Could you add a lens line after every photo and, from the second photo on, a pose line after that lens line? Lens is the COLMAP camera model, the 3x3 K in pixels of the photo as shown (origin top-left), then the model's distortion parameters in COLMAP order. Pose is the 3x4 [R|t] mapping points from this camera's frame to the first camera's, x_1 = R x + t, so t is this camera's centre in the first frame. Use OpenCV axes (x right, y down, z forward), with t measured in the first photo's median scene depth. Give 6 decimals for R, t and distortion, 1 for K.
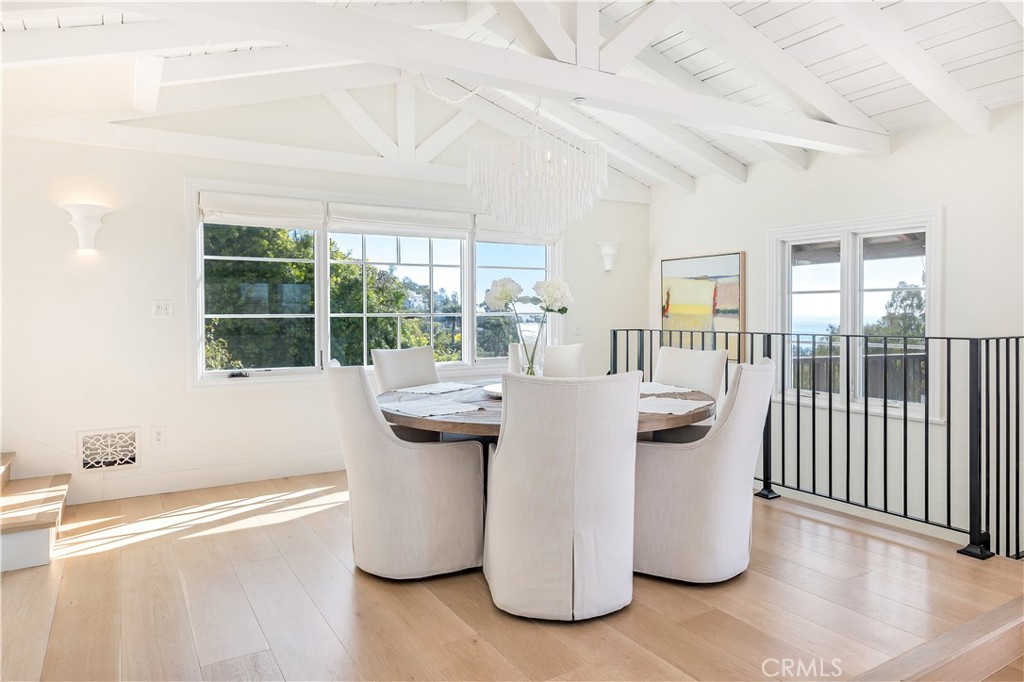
lens RADIAL K [[646.7, 0, 508.2], [0, 646.7, 313.7], [0, 0, 1]] dist [0.002843, 0.001411]
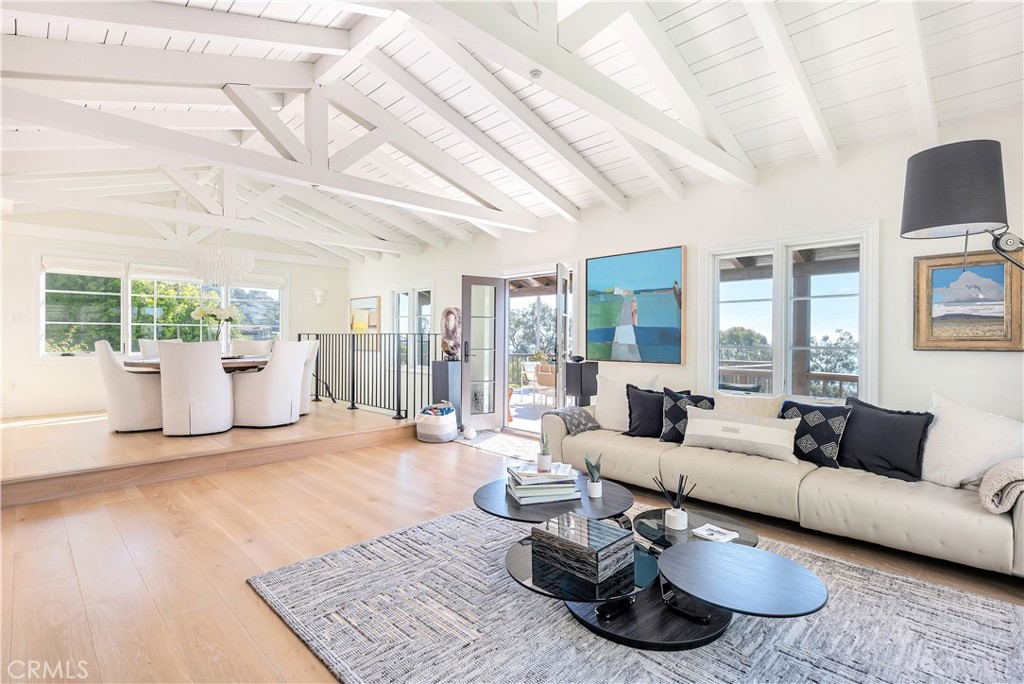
lens RADIAL K [[489.9, 0, 512.0], [0, 489.9, 342.0], [0, 0, 1]] dist [0.001623, -0.000129]
pose [[0.969143, 0.005742, 0.246432, 0.447118], [-0.008020, 0.999934, 0.008241, 0.034037], [-0.246369, -0.009963, 0.969125, -0.643403]]
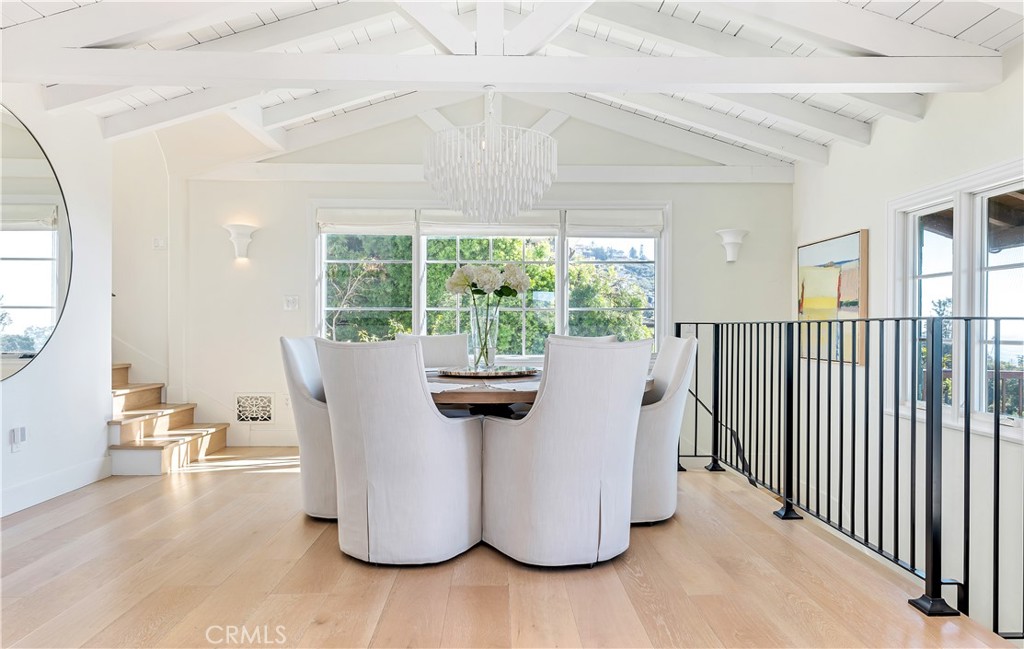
lens RADIAL K [[660.4, 0, 512.0], [0, 660.4, 324.5], [0, 0, 1]] dist [-0.003180, -0.001453]
pose [[0.869959, 0.003952, -0.493108, 0.444204], [-0.007210, 0.999963, -0.004706, 0.035225], [0.493071, 0.007649, 0.869955, 0.071058]]
